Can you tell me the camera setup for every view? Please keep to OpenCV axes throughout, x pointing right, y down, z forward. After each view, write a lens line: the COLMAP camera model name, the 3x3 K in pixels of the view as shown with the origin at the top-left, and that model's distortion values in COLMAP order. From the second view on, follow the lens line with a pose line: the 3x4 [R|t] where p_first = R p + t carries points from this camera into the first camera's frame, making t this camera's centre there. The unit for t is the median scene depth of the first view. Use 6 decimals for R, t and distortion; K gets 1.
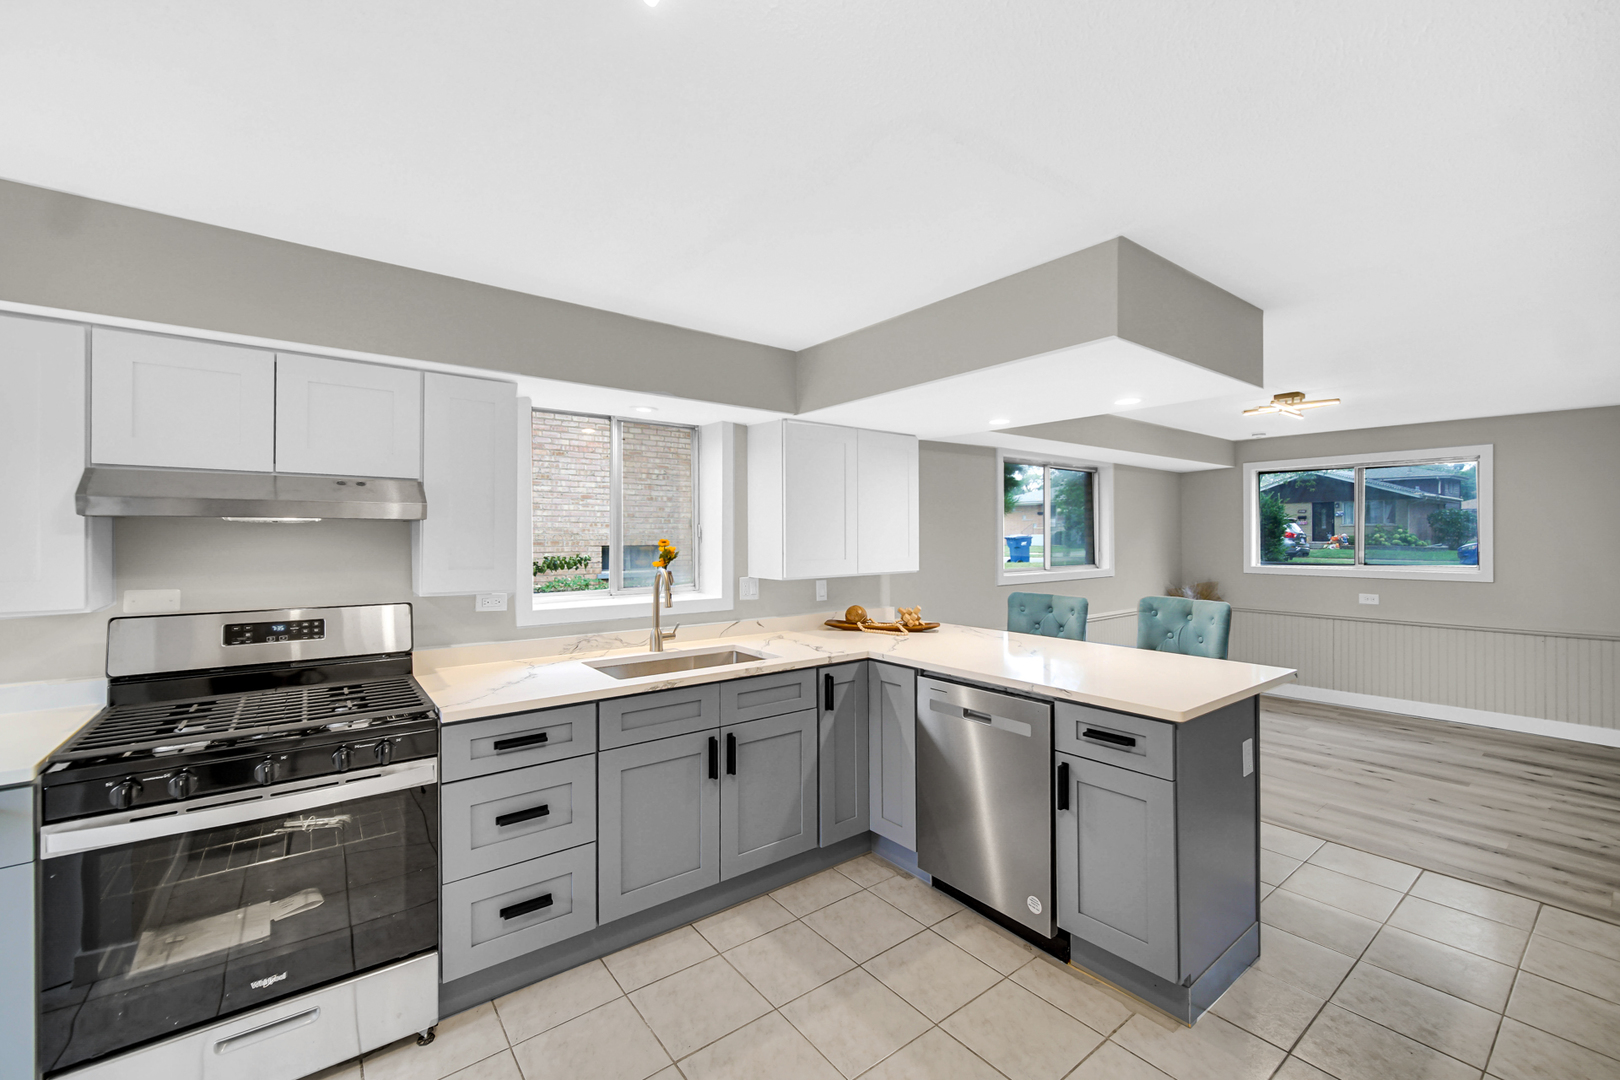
lens RADIAL K [[663.5, 0, 805.5], [0, 663.5, 535.0], [0, 0, 1]] dist [-0.001603, -0.000082]
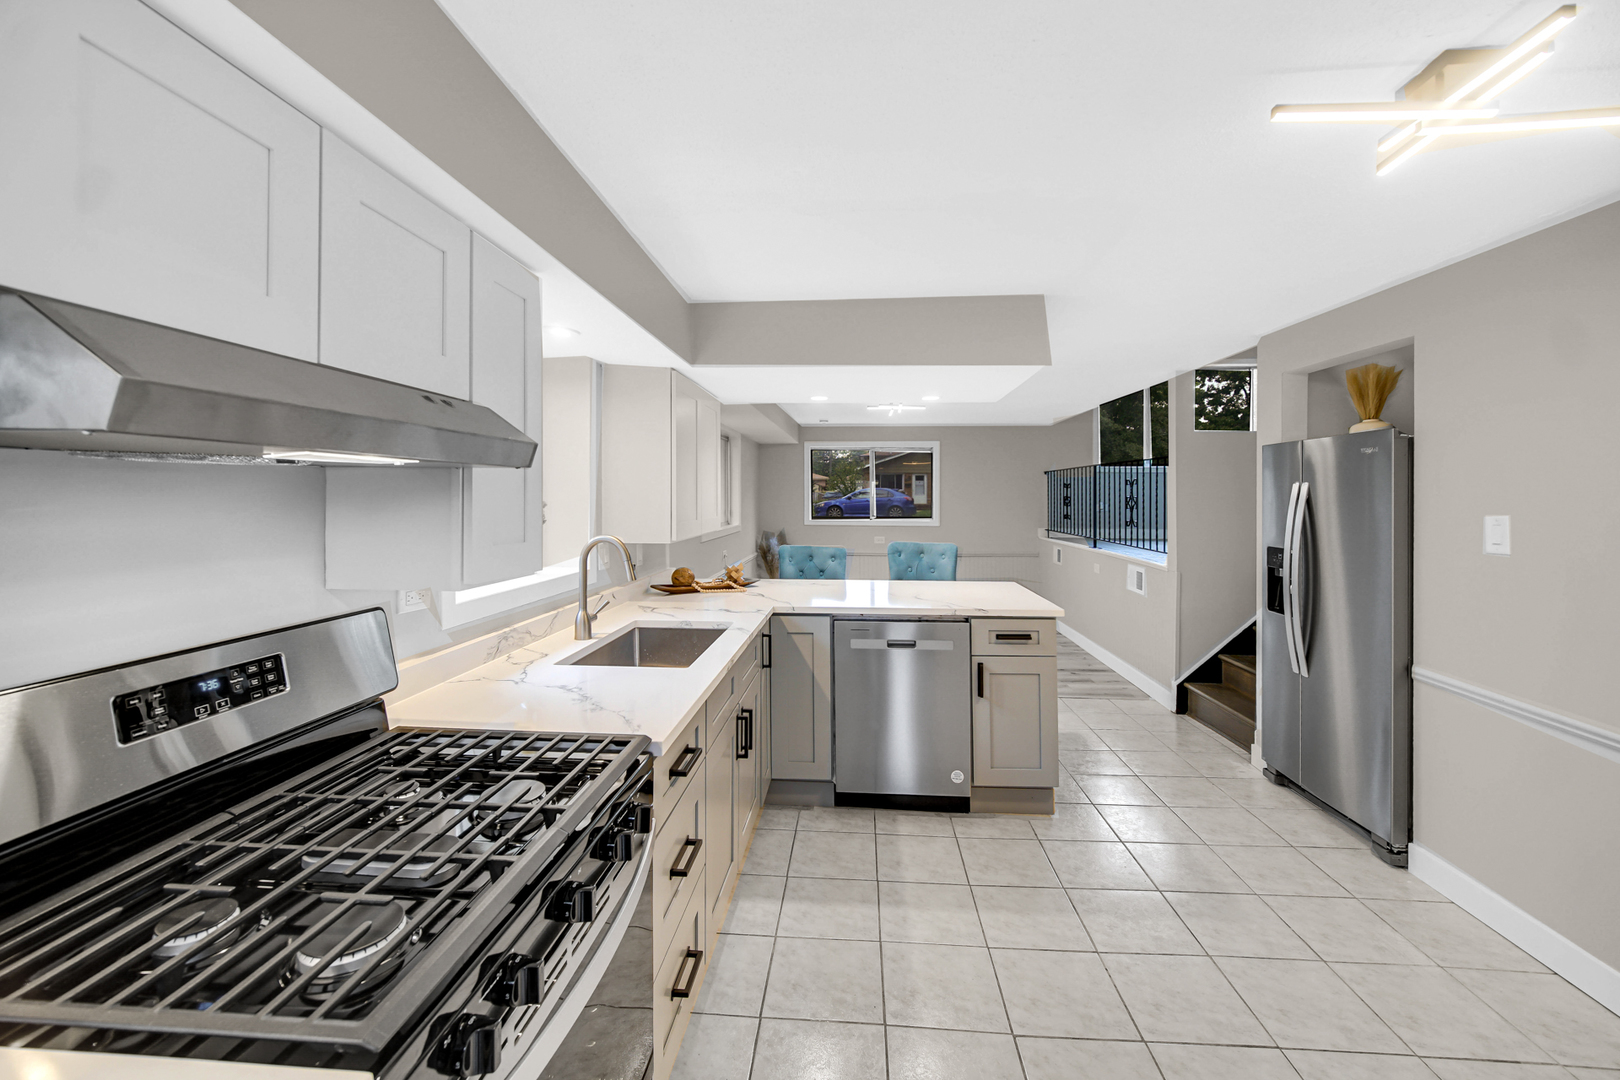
lens RADIAL K [[657.7, 0, 816.4], [0, 657.7, 493.6], [0, 0, 1]] dist [-0.000043, -0.000029]
pose [[0.660616, 0.006723, 0.750694, -0.823043], [-0.005214, 0.999977, -0.004368, 0.002751], [-0.750706, -0.001028, 0.660636, 0.346066]]
